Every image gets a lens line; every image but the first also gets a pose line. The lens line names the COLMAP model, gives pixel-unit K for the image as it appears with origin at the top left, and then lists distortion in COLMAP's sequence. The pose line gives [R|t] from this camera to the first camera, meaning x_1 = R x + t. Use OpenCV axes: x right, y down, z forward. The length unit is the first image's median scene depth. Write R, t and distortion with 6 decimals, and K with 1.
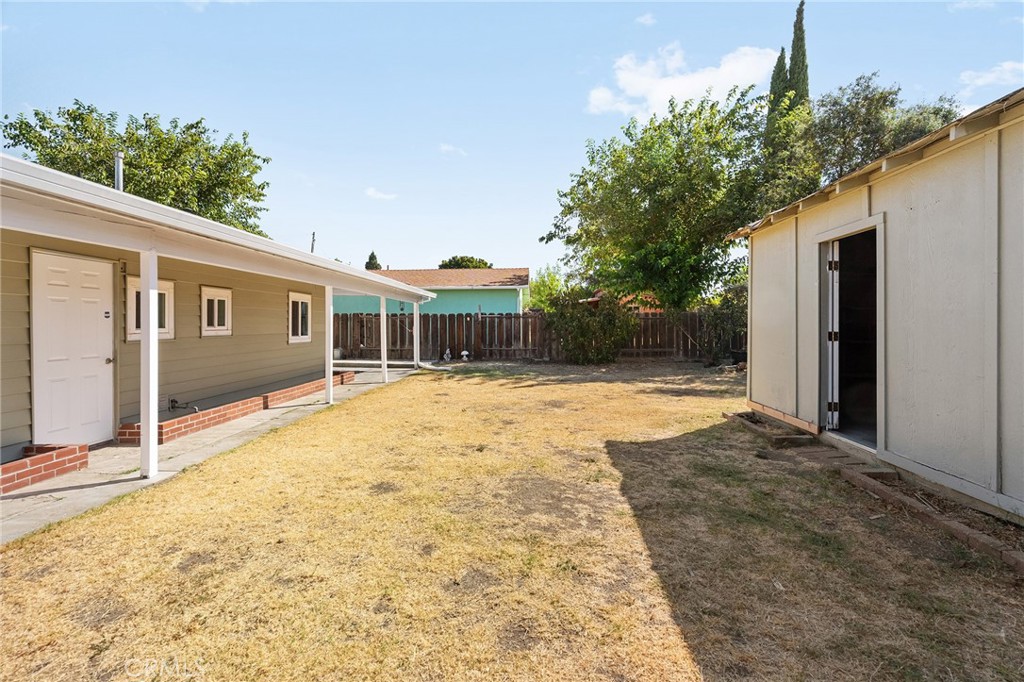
lens RADIAL K [[463.4, 0, 506.8], [0, 463.4, 330.4], [0, 0, 1]] dist [-0.008415, 0.003556]
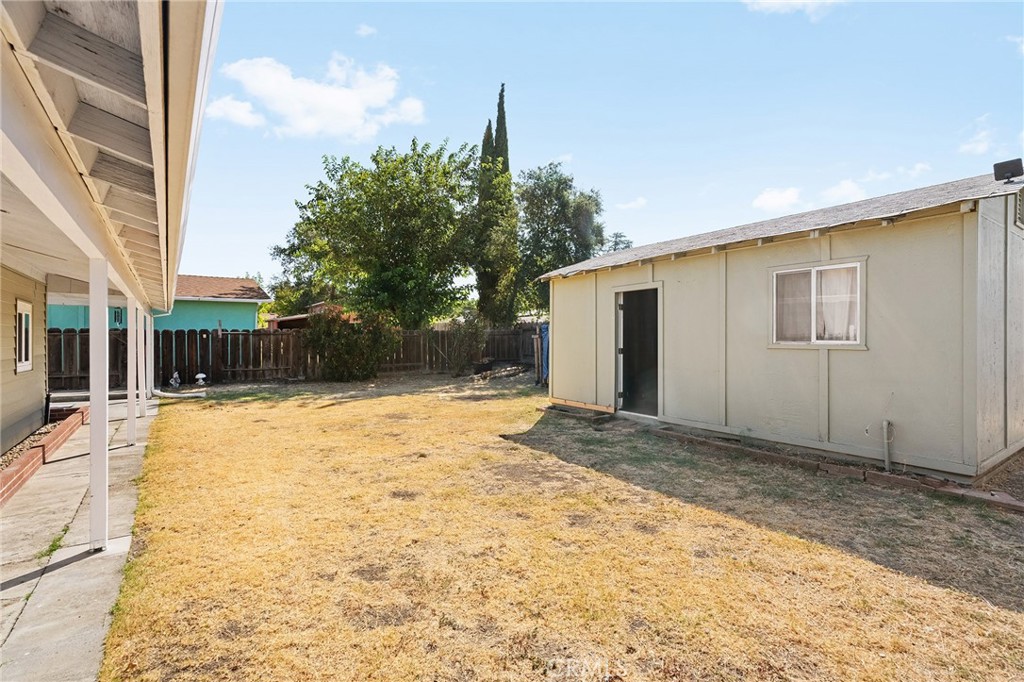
lens RADIAL K [[463.4, 0, 497.8], [0, 463.4, 342.6], [0, 0, 1]] dist [-0.008415, 0.003556]
pose [[0.794099, -0.006679, 0.607751, -0.445762], [0.010561, 0.999940, -0.002811, -0.011831], [-0.607696, 0.008650, 0.794122, -0.013604]]
